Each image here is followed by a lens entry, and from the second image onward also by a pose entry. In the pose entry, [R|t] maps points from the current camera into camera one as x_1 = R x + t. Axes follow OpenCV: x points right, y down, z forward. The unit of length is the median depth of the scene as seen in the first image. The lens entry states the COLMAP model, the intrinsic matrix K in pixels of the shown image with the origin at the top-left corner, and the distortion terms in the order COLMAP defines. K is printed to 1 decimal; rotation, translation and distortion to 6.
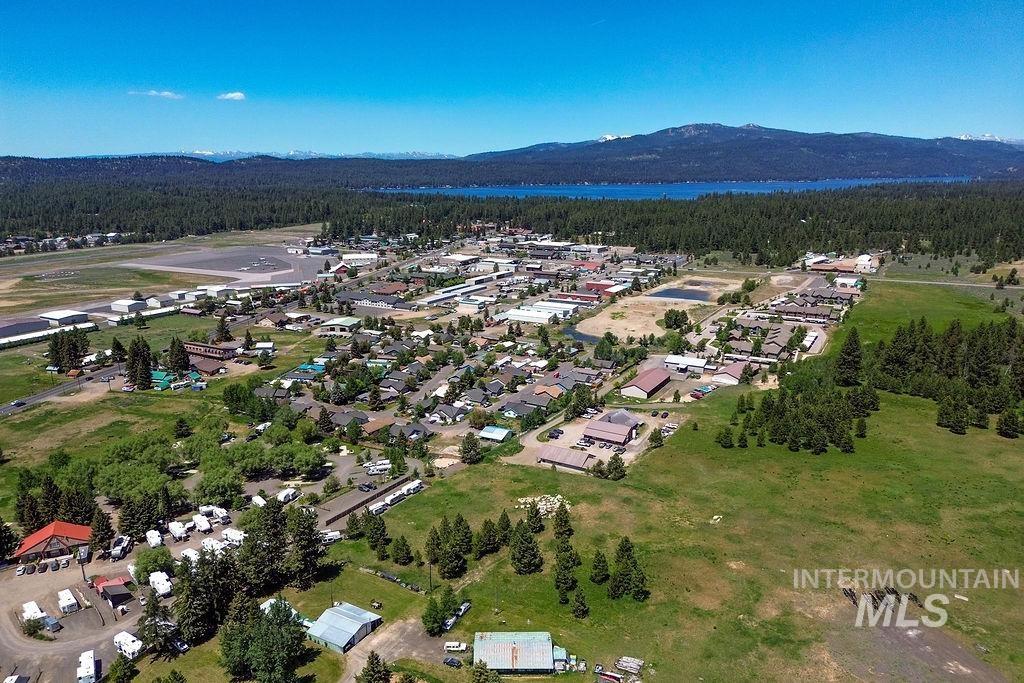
lens RADIAL K [[714.0, 0, 511.9], [0, 714.0, 374.5], [0, 0, 1]] dist [0.076883, -0.083380]
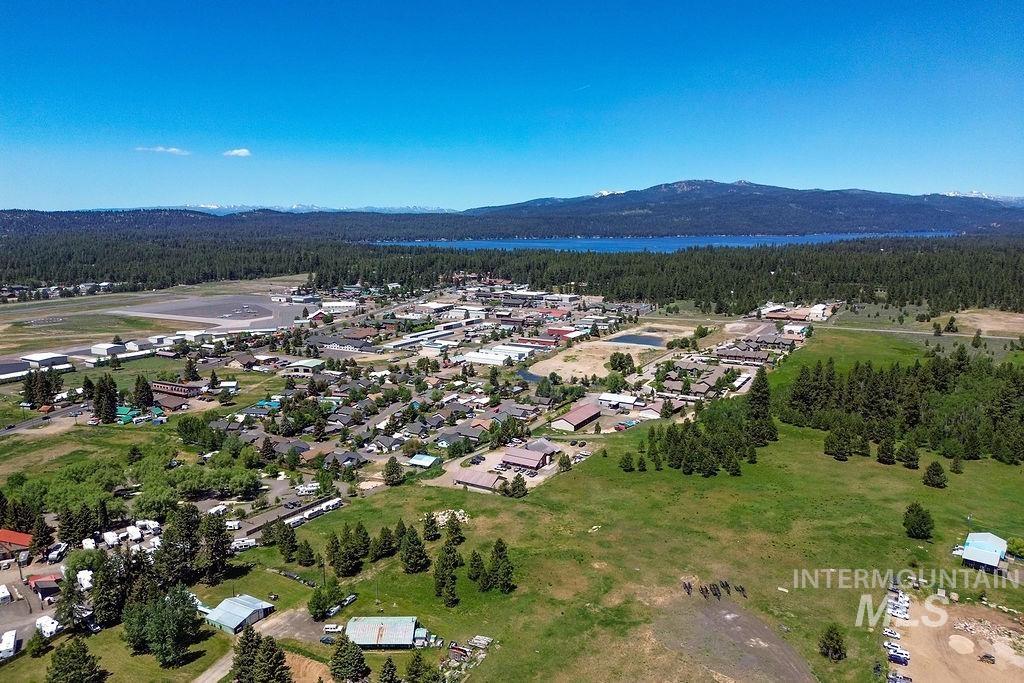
lens RADIAL K [[714.0, 0, 511.9], [0, 714.0, 374.5], [0, 0, 1]] dist [0.076883, -0.083380]
pose [[0.999994, 0.002421, 0.002278, 0.080037], [-0.002256, 0.997543, -0.070027, 0.020753], [-0.002442, 0.070021, 0.997543, -0.070576]]
